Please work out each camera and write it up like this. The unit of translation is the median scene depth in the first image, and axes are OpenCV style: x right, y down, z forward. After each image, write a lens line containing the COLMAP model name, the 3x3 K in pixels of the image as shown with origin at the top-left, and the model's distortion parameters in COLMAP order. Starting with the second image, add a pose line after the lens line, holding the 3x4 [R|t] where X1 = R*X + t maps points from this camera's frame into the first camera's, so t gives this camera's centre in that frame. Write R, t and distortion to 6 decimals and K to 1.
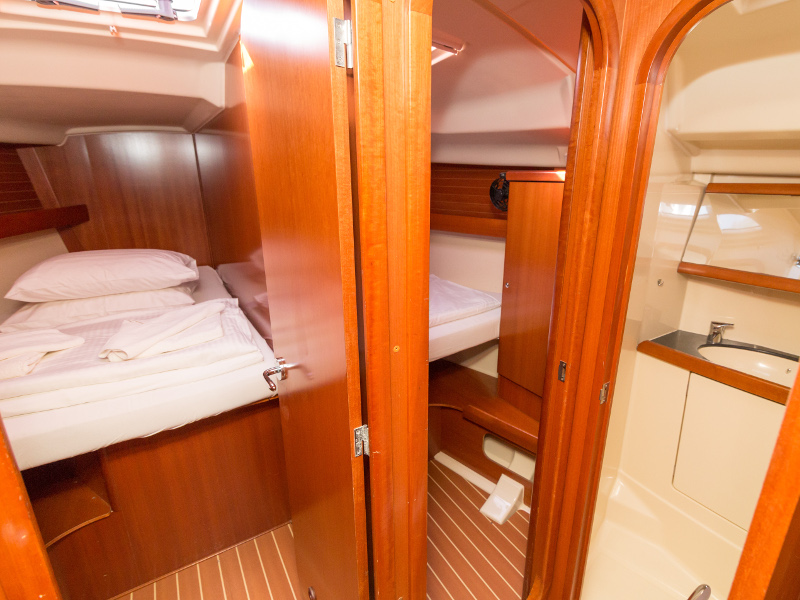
lens RADIAL K [[411.9, 0, 451.9], [0, 411.9, 304.6], [0, 0, 1]] dist [-0.000155, -0.000127]
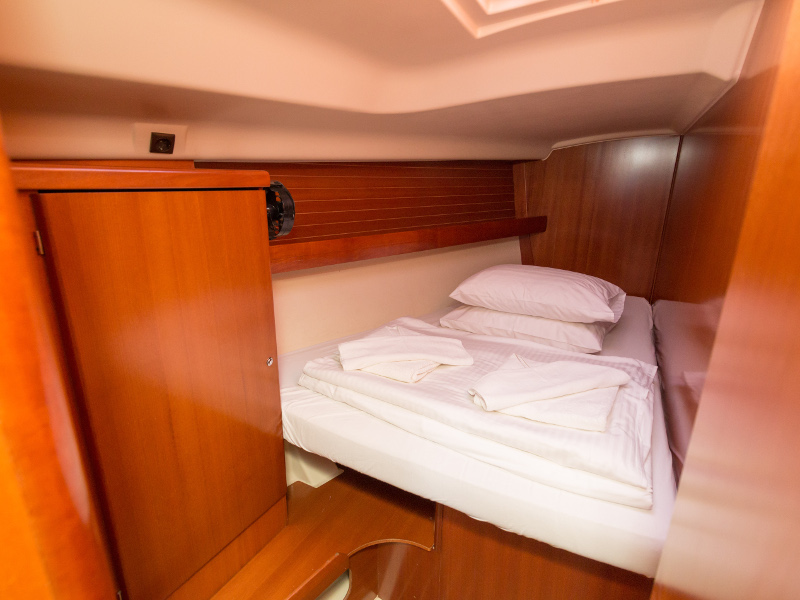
lens RADIAL K [[411.9, 0, 394.5], [0, 411.9, 297.7], [0, 0, 1]] dist [-0.000155, -0.000127]
pose [[0.425143, 0.231805, -0.874940, -0.144453], [-0.265699, 0.956025, 0.124182, -0.099315], [0.865250, 0.179676, 0.468038, 0.303941]]
